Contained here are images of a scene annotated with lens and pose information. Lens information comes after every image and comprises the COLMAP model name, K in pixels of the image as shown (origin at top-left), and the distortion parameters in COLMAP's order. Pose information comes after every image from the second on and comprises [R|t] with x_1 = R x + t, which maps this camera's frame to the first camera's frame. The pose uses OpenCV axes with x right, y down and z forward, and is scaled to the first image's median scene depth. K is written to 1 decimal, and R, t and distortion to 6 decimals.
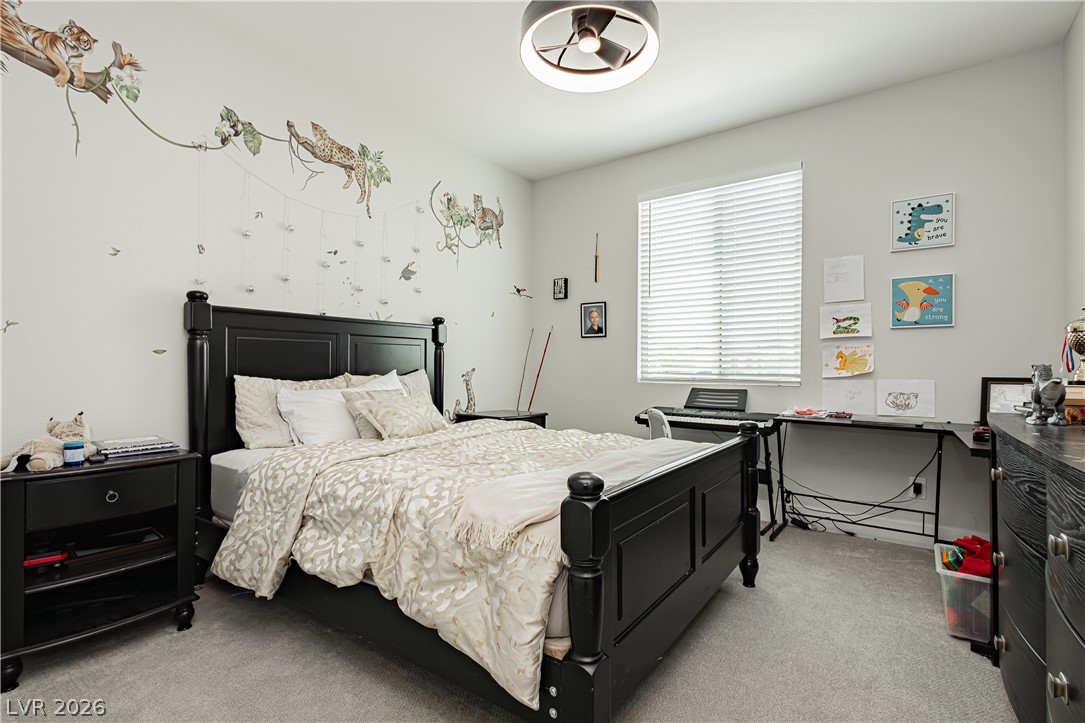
lens RADIAL K [[504.0, 0, 546.6], [0, 504.0, 361.2], [0, 0, 1]] dist [0.000849, -0.000553]
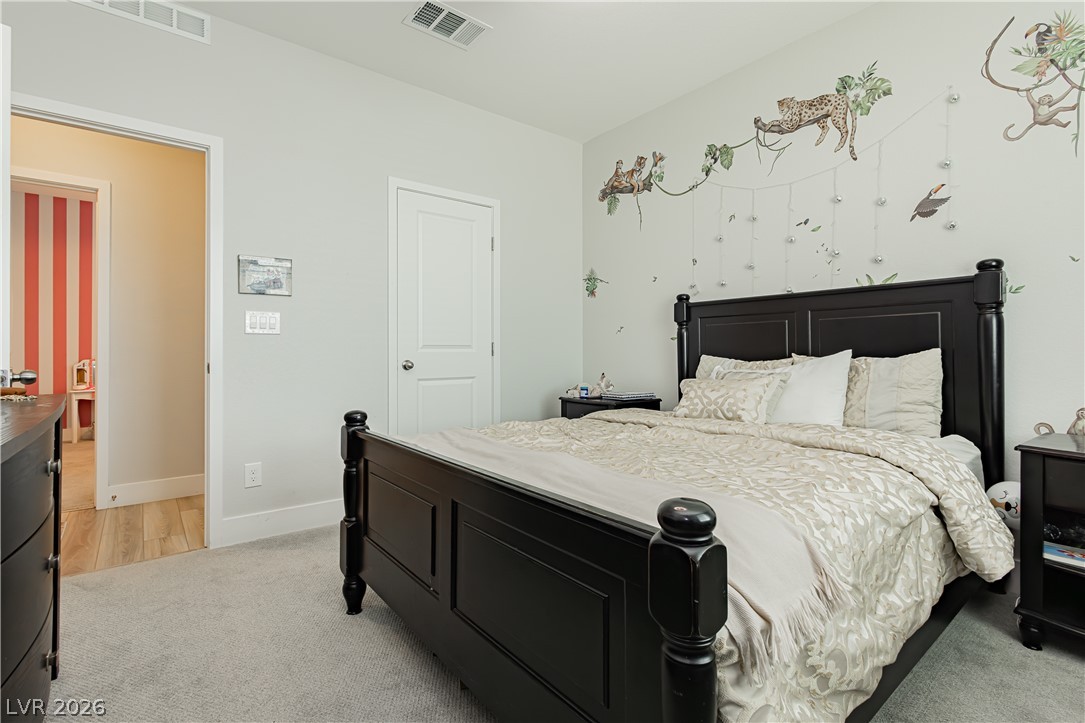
lens RADIAL K [[504.0, 0, 546.6], [0, 504.0, 361.2], [0, 0, 1]] dist [0.000849, -0.000553]
pose [[-0.262617, -0.006719, -0.964877, 0.613401], [0.002205, 0.999969, -0.007564, 0.044827], [0.964898, -0.004114, -0.262594, 0.824471]]
